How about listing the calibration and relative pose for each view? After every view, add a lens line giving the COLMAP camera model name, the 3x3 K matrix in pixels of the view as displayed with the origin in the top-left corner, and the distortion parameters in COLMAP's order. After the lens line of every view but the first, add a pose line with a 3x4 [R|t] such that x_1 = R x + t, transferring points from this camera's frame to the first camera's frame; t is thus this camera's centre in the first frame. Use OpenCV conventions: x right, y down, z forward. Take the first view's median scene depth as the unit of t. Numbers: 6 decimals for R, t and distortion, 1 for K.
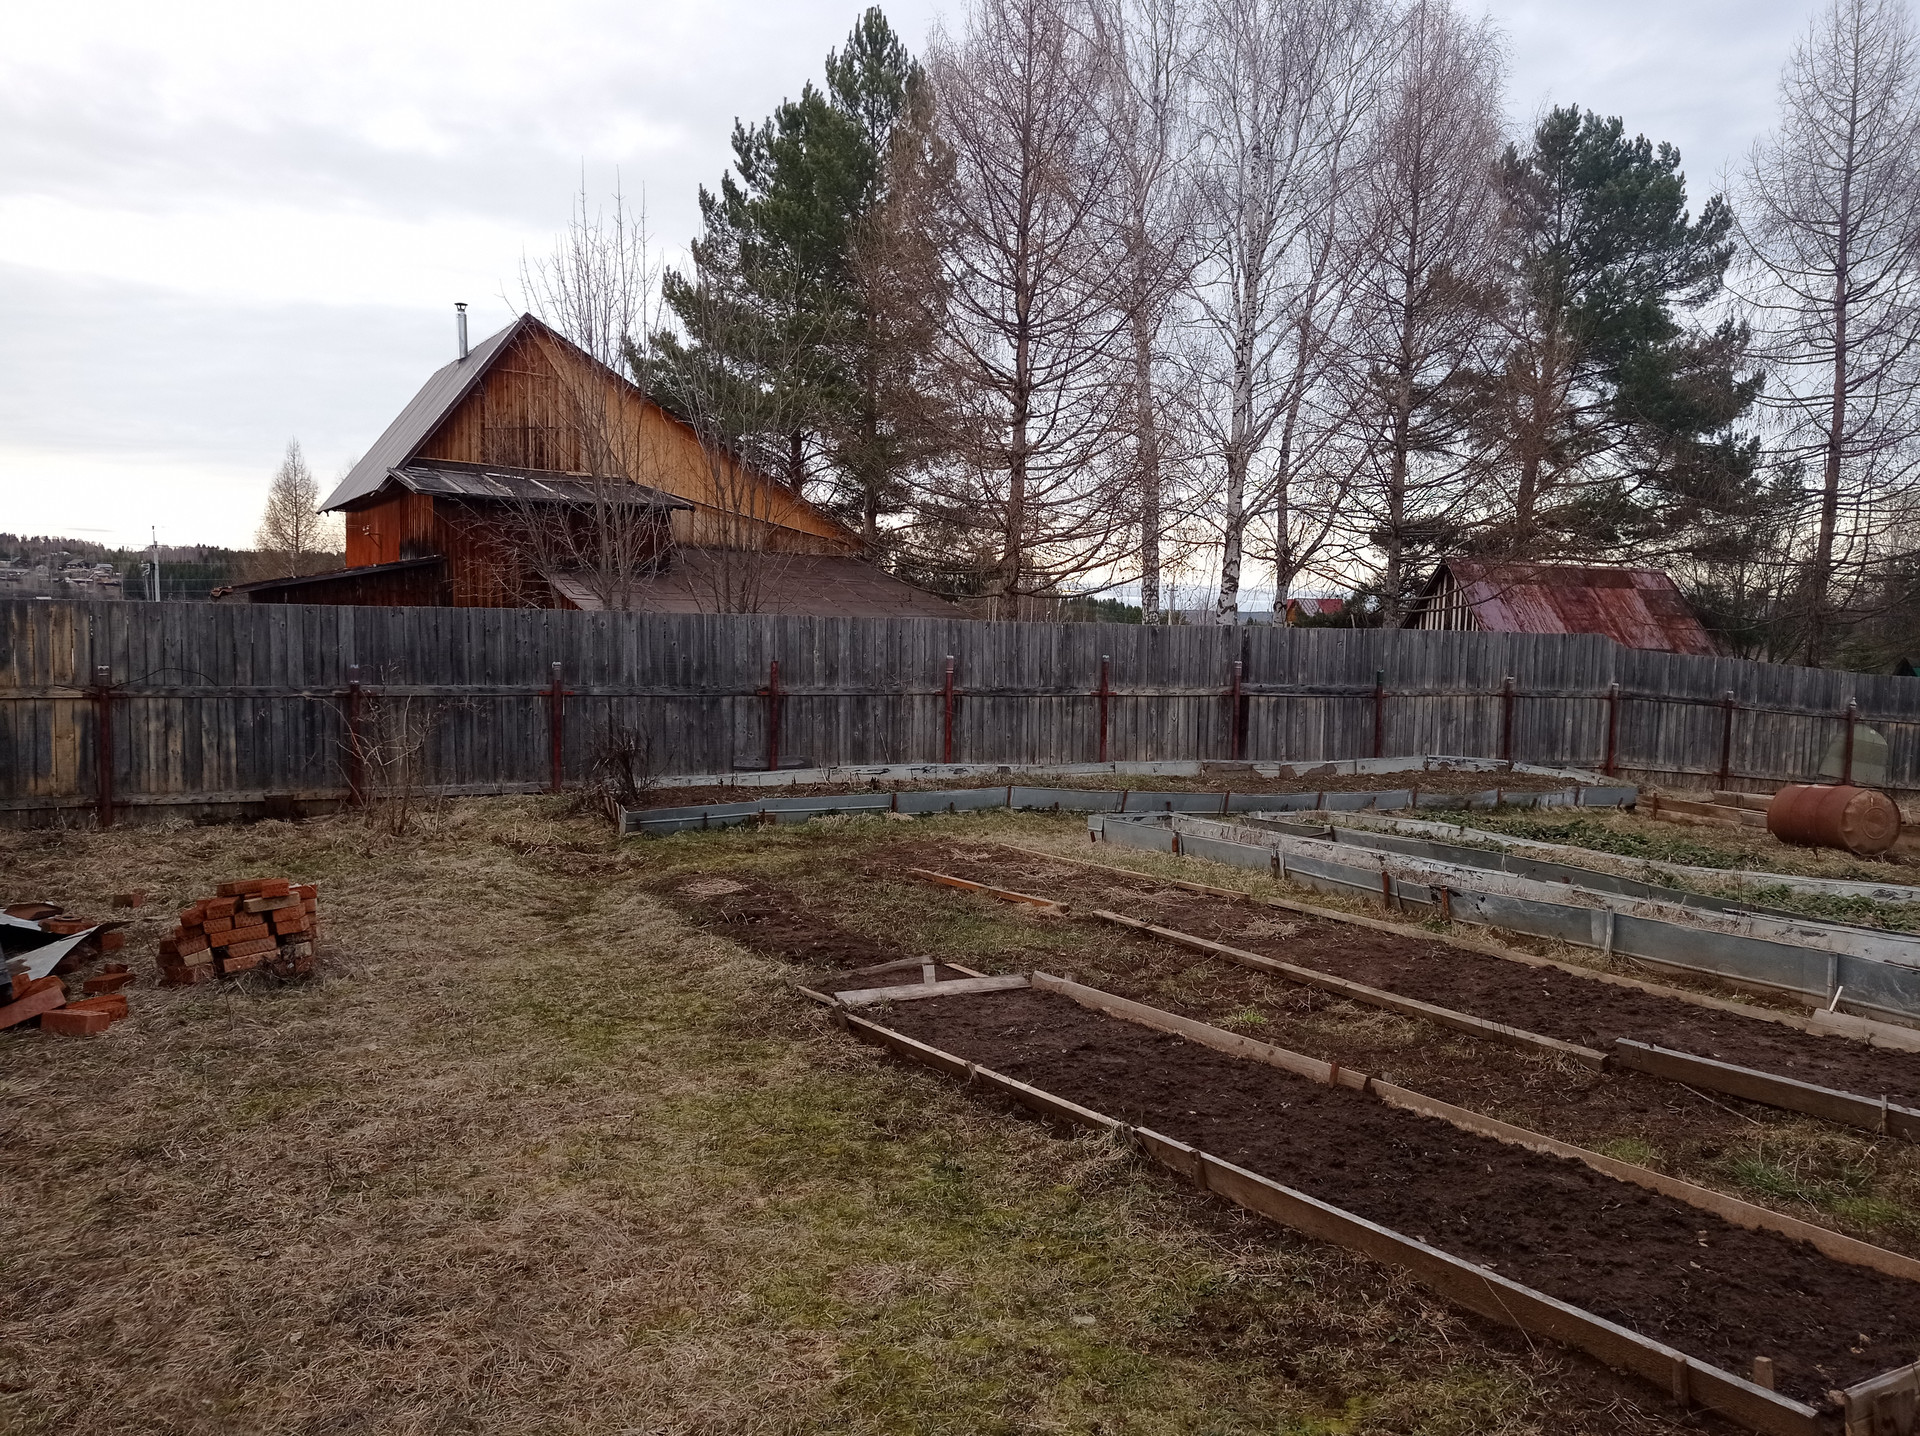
lens RADIAL K [[1439.2, 0, 970.6], [0, 1439.2, 721.3], [0, 0, 1]] dist [0.062411, -0.051959]
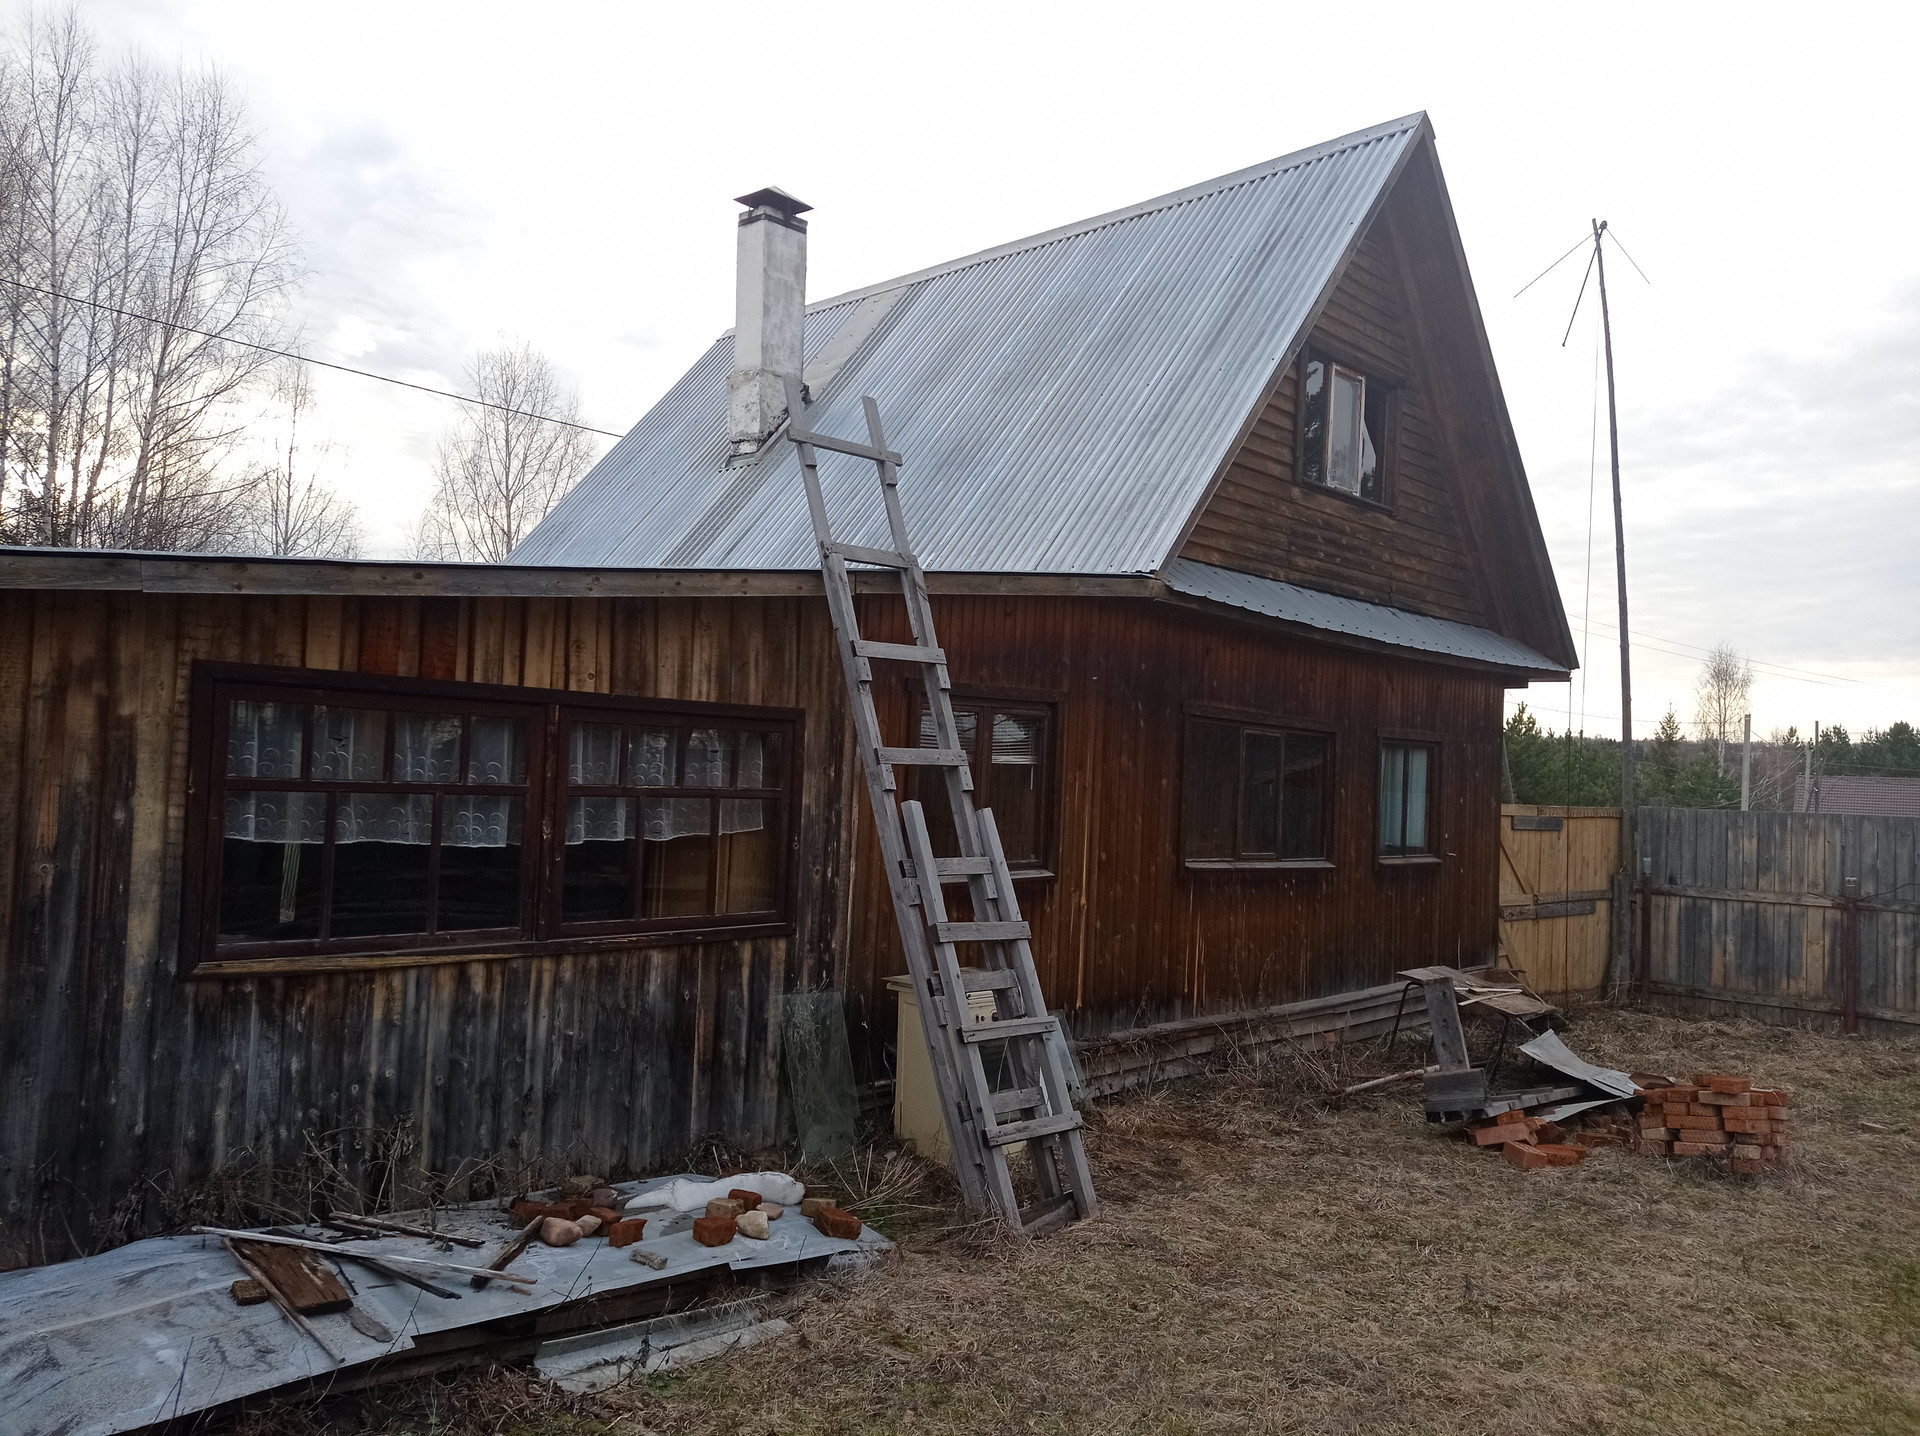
lens RADIAL K [[1439.2, 0, 964.6], [0, 1439.2, 726.0], [0, 0, 1]] dist [0.062411, -0.051959]
pose [[0.332908, -0.045176, -0.941876, 0.176410], [-0.093505, 0.992347, -0.080647, -0.002279], [0.938312, 0.114918, 0.326136, 0.064641]]
